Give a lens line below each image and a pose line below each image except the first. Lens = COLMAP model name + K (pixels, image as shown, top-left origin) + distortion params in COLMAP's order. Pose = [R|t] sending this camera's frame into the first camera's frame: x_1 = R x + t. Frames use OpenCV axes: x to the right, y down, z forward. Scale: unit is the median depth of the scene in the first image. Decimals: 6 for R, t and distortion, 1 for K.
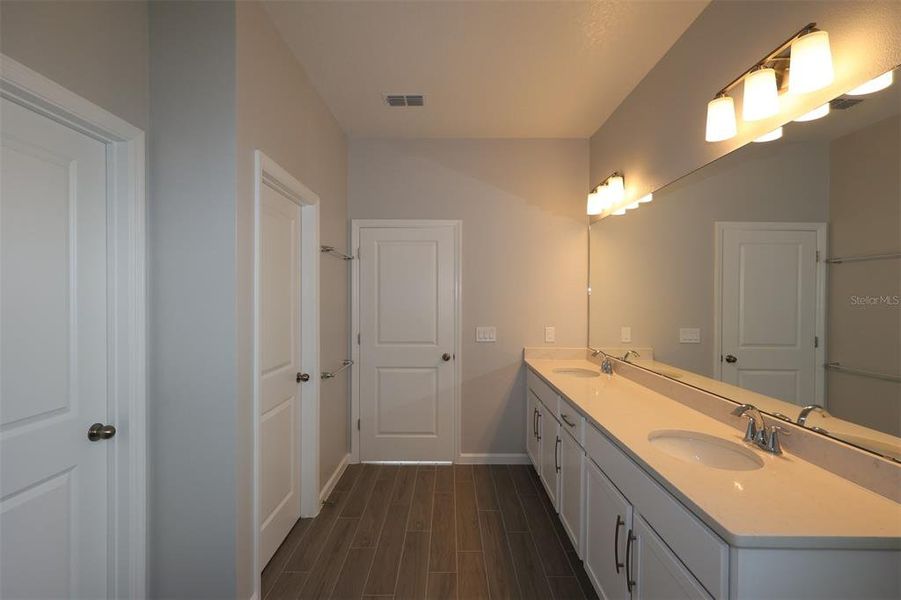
lens RADIAL K [[420.2, 0, 450.5], [0, 420.2, 300.0], [0, 0, 1]] dist [0.002312, 0.000505]
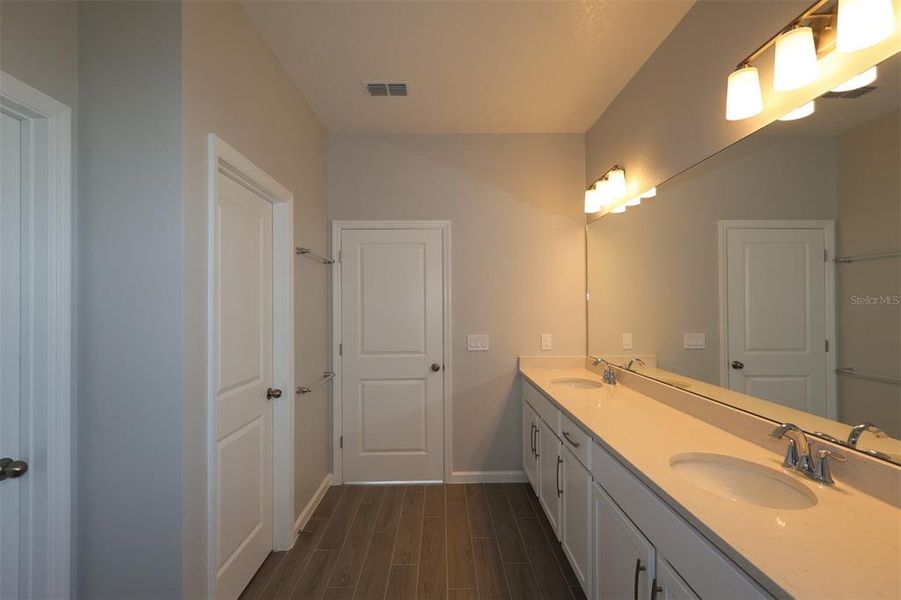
lens RADIAL K [[410.6, 0, 450.5], [0, 410.6, 300.0], [0, 0, 1]] dist [-0.016524, -0.000265]
pose [[0.999780, -0.010162, 0.018366, 0.009760], [0.010497, 0.999779, -0.018227, 0.004626], [-0.018176, 0.018416, 0.999665, 0.112993]]
